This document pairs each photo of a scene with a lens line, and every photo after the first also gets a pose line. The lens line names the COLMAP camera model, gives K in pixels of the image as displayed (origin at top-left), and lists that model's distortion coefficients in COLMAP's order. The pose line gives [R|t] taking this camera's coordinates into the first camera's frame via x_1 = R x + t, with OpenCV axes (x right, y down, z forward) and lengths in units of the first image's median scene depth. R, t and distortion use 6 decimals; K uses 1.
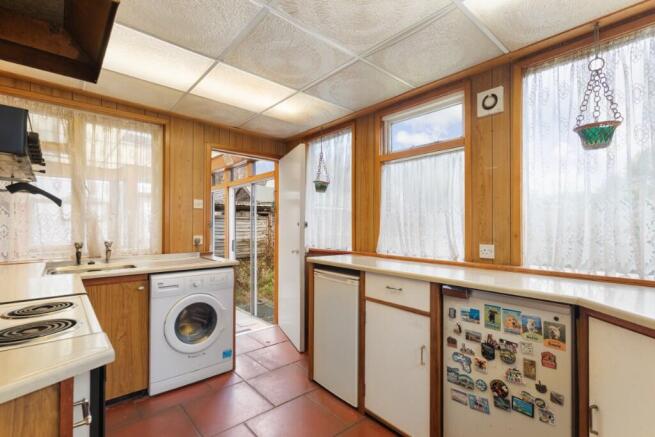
lens RADIAL K [[301.9, 0, 330.1], [0, 301.9, 227.2], [0, 0, 1]] dist [0.000604, -0.000200]
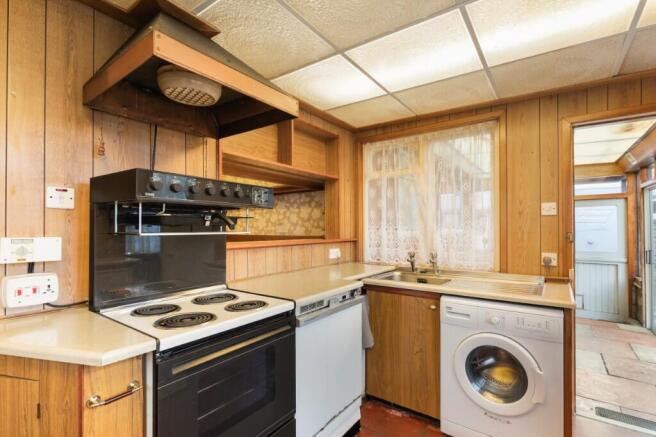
lens RADIAL K [[302.3, 0, 330.6], [0, 302.3, 227.2], [0, 0, 1]] dist [0.000604, -0.000200]
pose [[0.216911, -0.010032, -0.976140, 0.181496], [-0.008358, 0.999891, -0.012134, -0.025123], [0.976156, 0.010790, 0.216804, 0.420974]]
